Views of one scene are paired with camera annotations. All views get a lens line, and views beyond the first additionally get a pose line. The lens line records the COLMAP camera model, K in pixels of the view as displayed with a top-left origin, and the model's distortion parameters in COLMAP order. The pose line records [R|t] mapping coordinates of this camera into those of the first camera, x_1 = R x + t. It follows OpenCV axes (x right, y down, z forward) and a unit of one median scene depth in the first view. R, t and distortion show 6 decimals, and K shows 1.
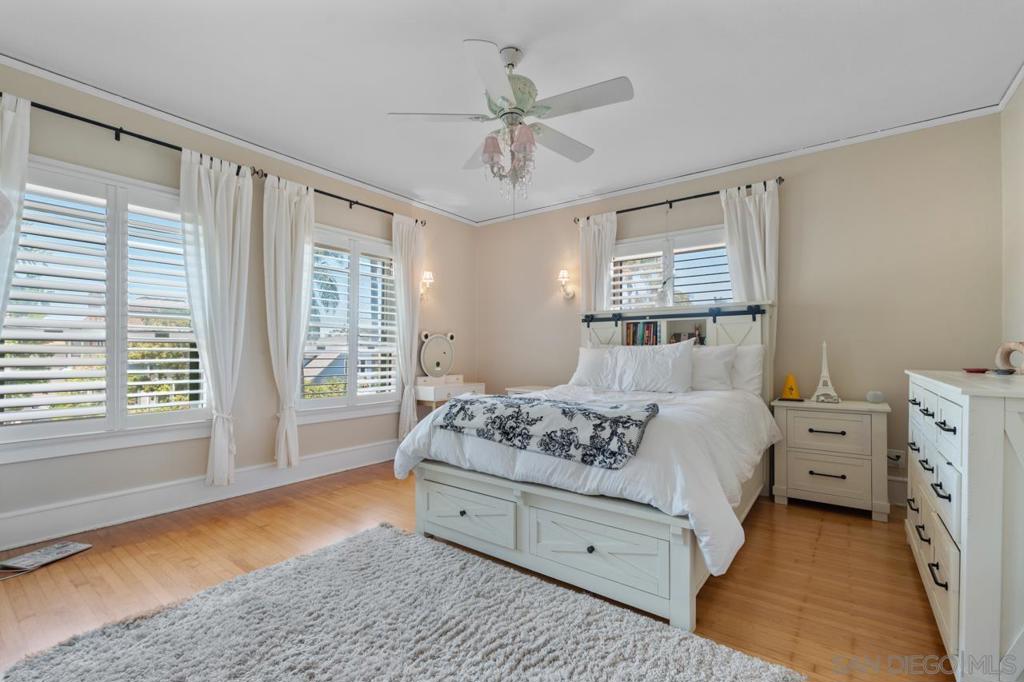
lens RADIAL K [[447.8, 0, 516.1], [0, 447.8, 350.6], [0, 0, 1]] dist [-0.002995, 0.000556]
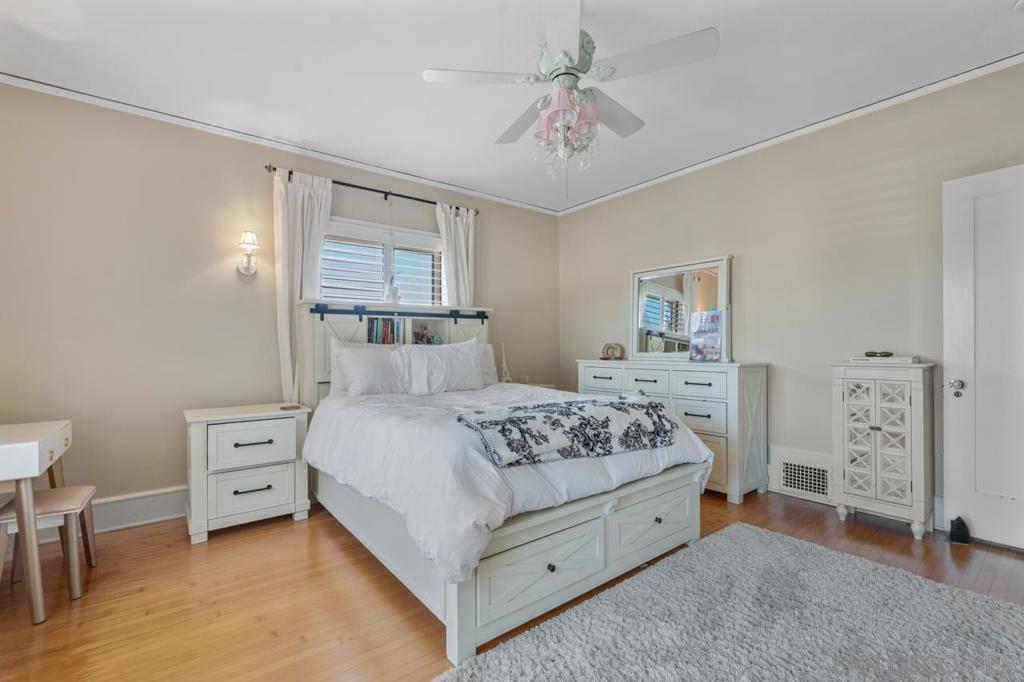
lens RADIAL K [[447.8, 0, 516.4], [0, 447.8, 336.0], [0, 0, 1]] dist [-0.002995, 0.000556]
pose [[0.260236, 0.021446, 0.965307, -0.592282], [0.008563, 0.999663, -0.024518, -0.004309], [-0.965507, 0.014647, 0.259965, 0.588595]]
